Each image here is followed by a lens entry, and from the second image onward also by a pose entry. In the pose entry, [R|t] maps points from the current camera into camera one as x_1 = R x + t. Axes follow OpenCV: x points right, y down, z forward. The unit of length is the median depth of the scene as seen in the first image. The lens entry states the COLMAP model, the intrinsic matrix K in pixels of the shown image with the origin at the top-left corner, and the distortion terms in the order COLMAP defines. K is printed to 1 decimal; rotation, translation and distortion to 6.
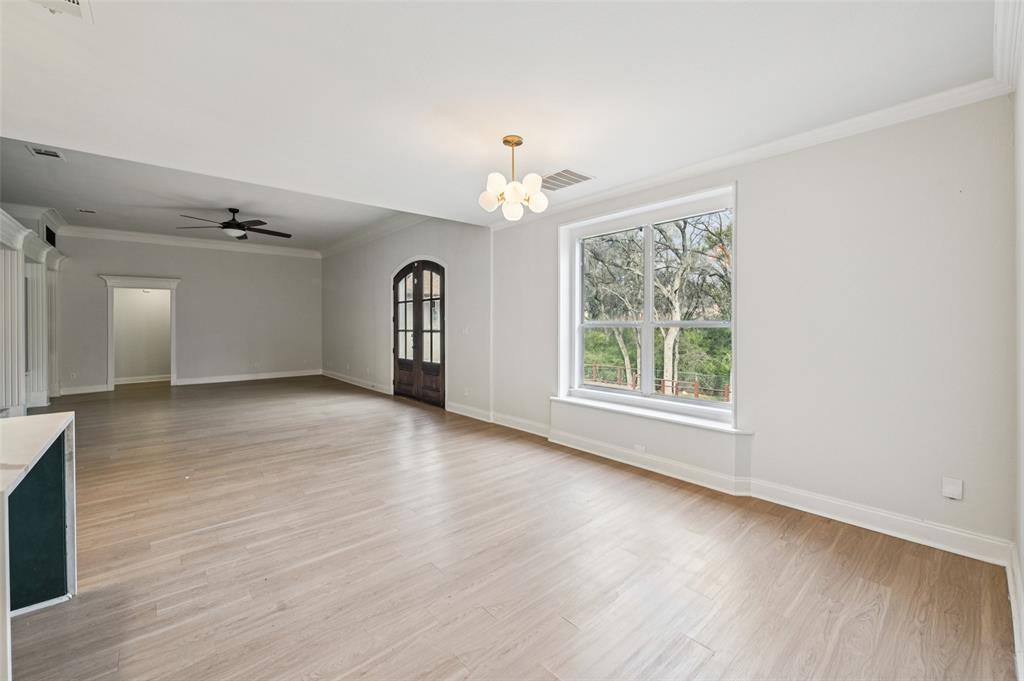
lens RADIAL K [[412.0, 0, 513.0], [0, 412.0, 329.6], [0, 0, 1]] dist [0.001528, 0.000221]
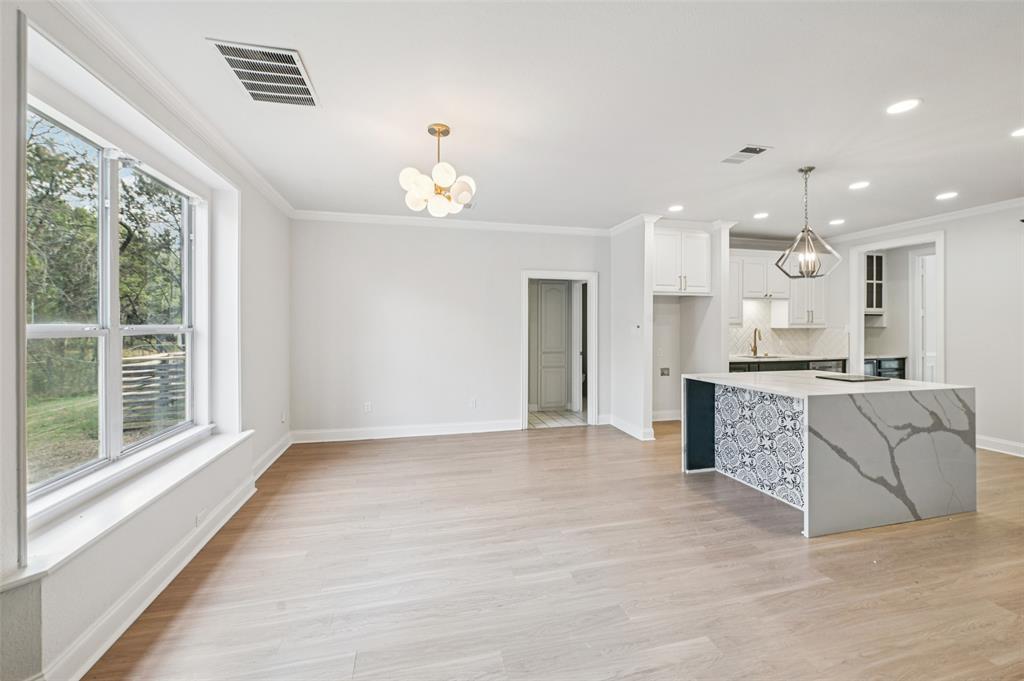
lens RADIAL K [[412.0, 0, 513.3], [0, 412.0, 332.2], [0, 0, 1]] dist [0.001528, 0.000221]
pose [[-0.888437, -0.002504, 0.458991, -0.559706], [0.009337, 0.999680, 0.023527, -0.024765], [-0.458903, 0.025188, -0.888129, 1.700002]]
